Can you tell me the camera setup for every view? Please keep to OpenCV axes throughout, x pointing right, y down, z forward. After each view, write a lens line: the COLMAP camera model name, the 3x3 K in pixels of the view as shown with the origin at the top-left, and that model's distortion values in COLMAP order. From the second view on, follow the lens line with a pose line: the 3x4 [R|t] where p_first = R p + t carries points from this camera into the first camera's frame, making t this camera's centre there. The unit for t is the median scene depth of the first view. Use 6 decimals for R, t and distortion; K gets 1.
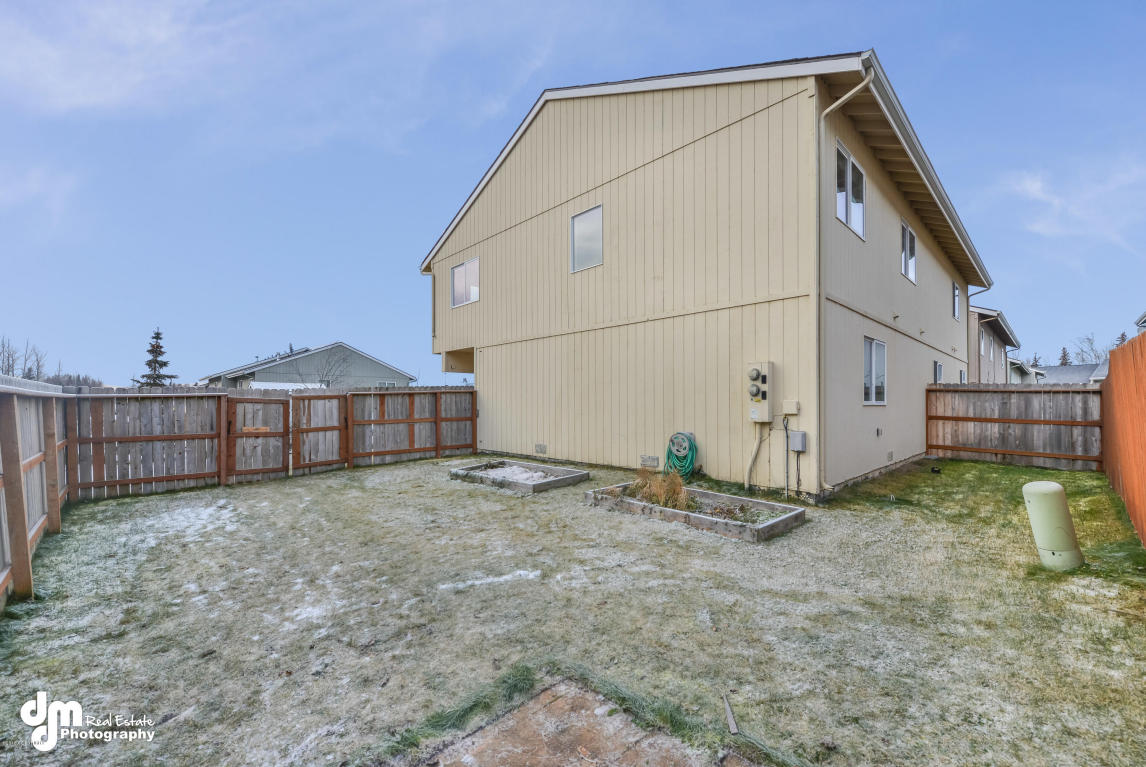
lens RADIAL K [[453.7, 0, 573.9], [0, 453.7, 401.3], [0, 0, 1]] dist [-0.000515, -0.000026]
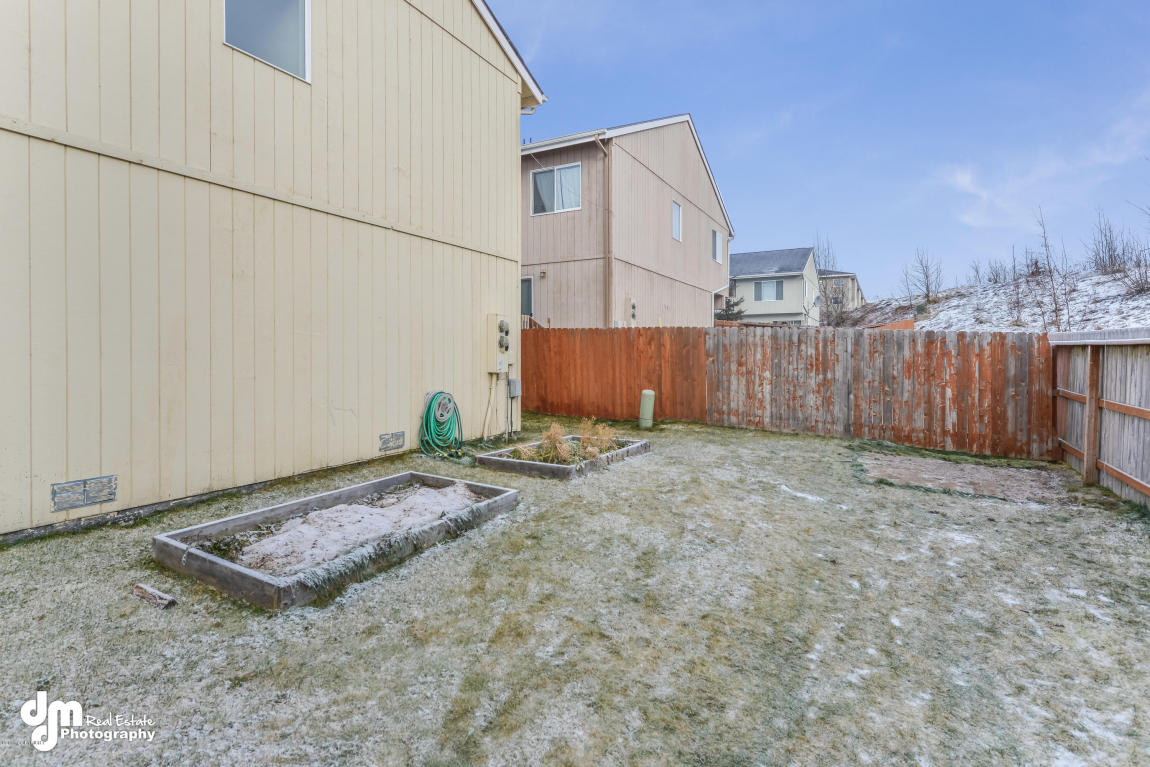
lens RADIAL K [[554.2, 0, 575.0], [0, 554.2, 360.3], [0, 0, 1]] dist [-0.001128, -0.000070]
pose [[-0.269197, -0.006640, 0.963062, -0.590363], [-0.003980, 0.999975, 0.005782, 0.006509], [-0.963077, -0.002277, -0.269217, 0.819794]]
